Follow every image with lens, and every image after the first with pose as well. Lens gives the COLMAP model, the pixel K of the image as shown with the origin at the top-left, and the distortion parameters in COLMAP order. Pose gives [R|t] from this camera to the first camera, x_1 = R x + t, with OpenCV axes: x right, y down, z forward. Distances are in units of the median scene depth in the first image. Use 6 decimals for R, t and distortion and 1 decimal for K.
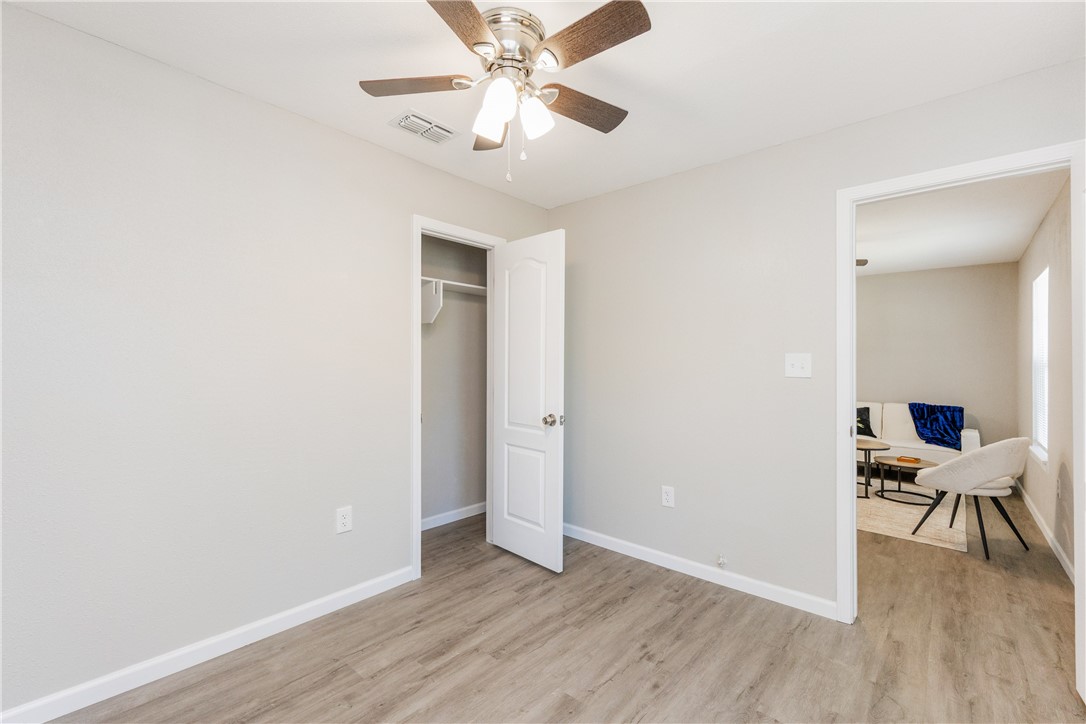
lens RADIAL K [[467.6, 0, 543.0], [0, 467.6, 362.0], [0, 0, 1]] dist [-0.001652, -0.000050]
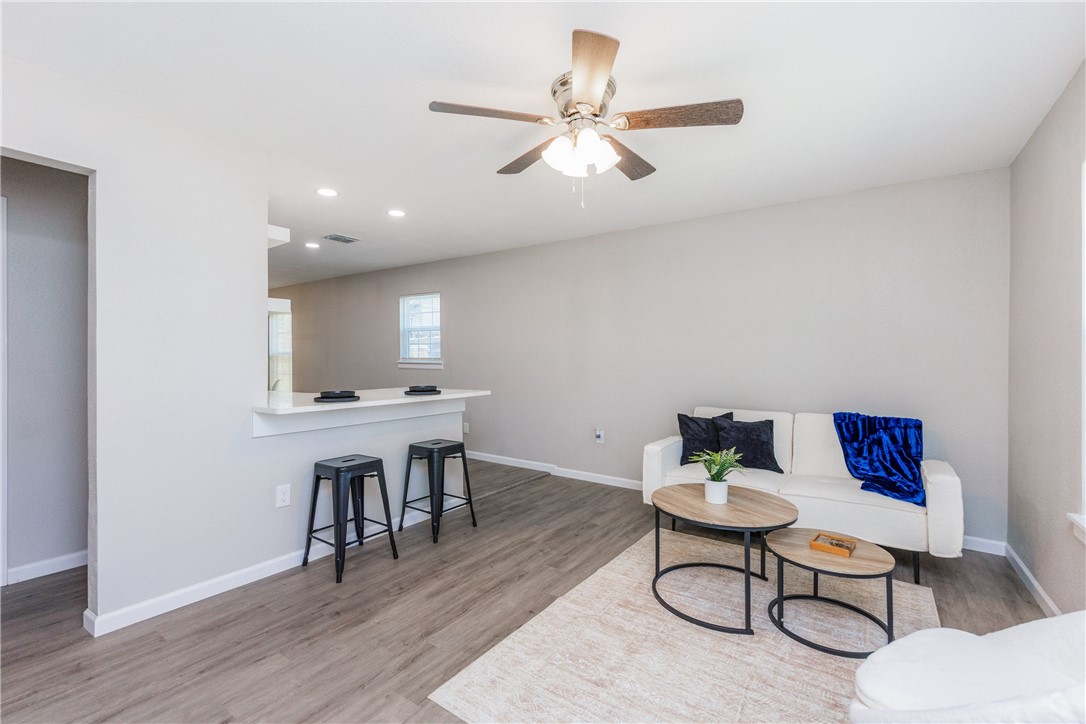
lens RADIAL K [[467.6, 0, 543.0], [0, 467.6, 362.0], [0, 0, 1]] dist [-0.001652, -0.000050]
pose [[0.994269, -0.003430, 0.106854, 0.173472], [0.001034, 0.999747, 0.022477, 0.004786], [-0.106905, -0.022238, 0.994021, 0.222371]]
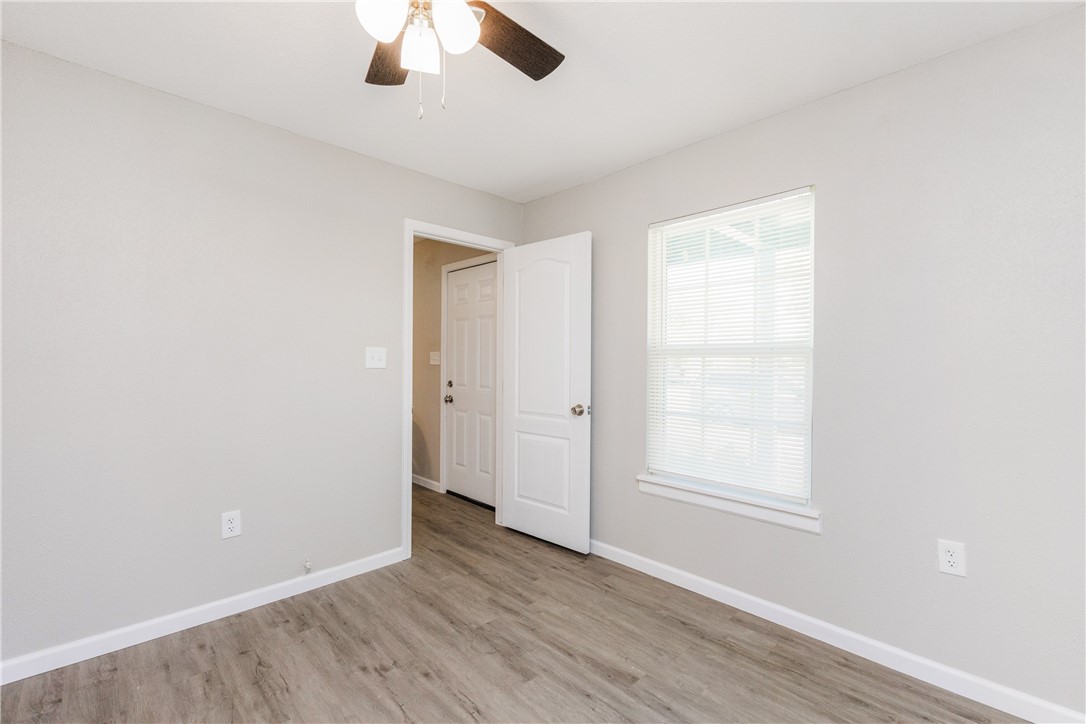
lens RADIAL K [[459.4, 0, 543.0], [0, 459.4, 362.0], [0, 0, 1]] dist [-0.015287, -0.000119]
pose [[0.076904, -0.009994, 0.996988, -0.717945], [-0.015032, 0.999824, 0.011182, -0.001860], [-0.996925, -0.015847, 0.076741, 0.678223]]
